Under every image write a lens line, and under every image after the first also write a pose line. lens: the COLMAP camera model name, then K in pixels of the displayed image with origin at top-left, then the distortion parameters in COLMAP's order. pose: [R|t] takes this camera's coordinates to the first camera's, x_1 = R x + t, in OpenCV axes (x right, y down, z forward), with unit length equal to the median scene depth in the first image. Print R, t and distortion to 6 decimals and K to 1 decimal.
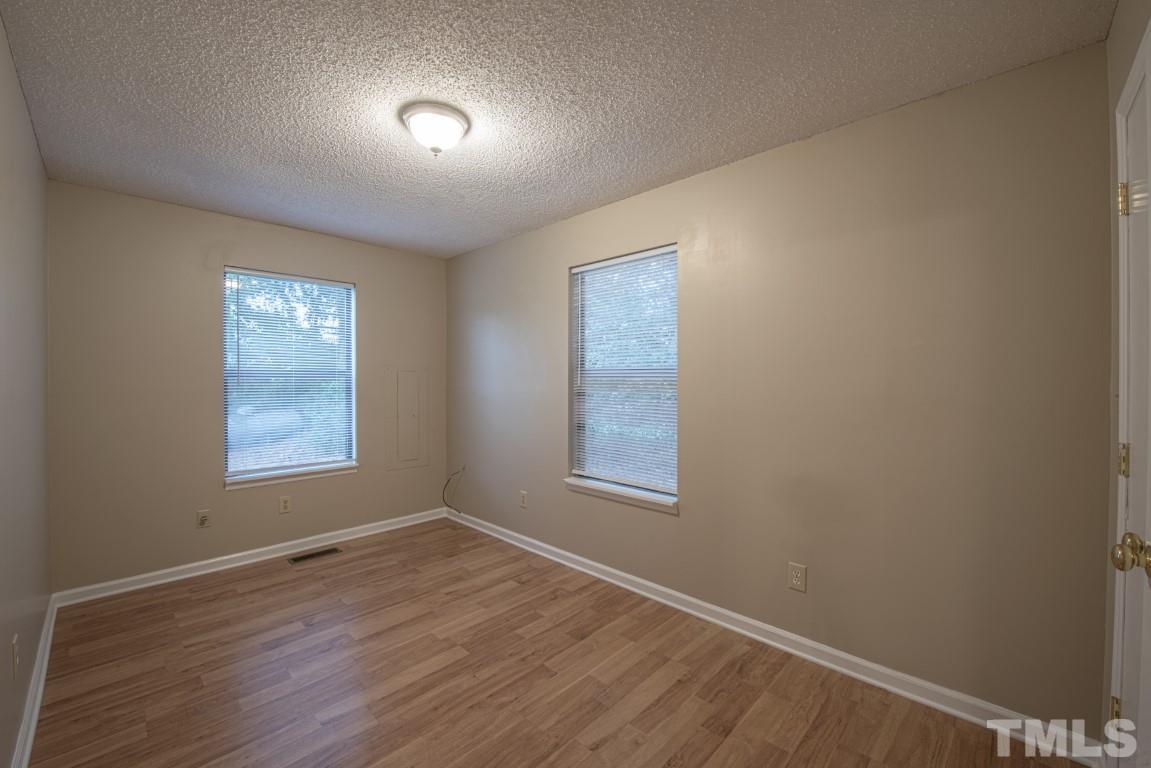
lens RADIAL K [[462.8, 0, 559.1], [0, 462.8, 379.0], [0, 0, 1]] dist [-0.014652, -0.000927]
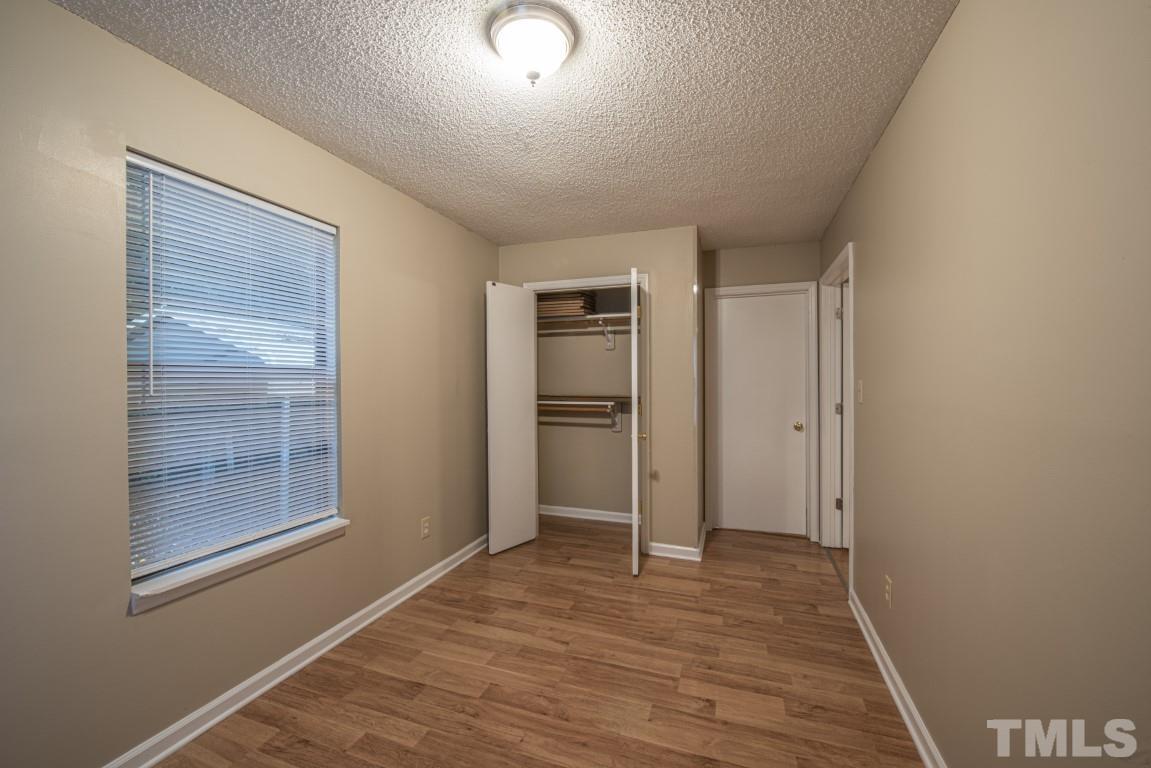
lens RADIAL K [[462.8, 0, 572.9], [0, 462.8, 383.1], [0, 0, 1]] dist [-0.014652, -0.000927]
pose [[-0.427240, -0.006256, 0.904116, -0.950465], [0.007707, 0.999915, 0.010560, -0.018712], [-0.904105, 0.011480, -0.427156, 1.225053]]
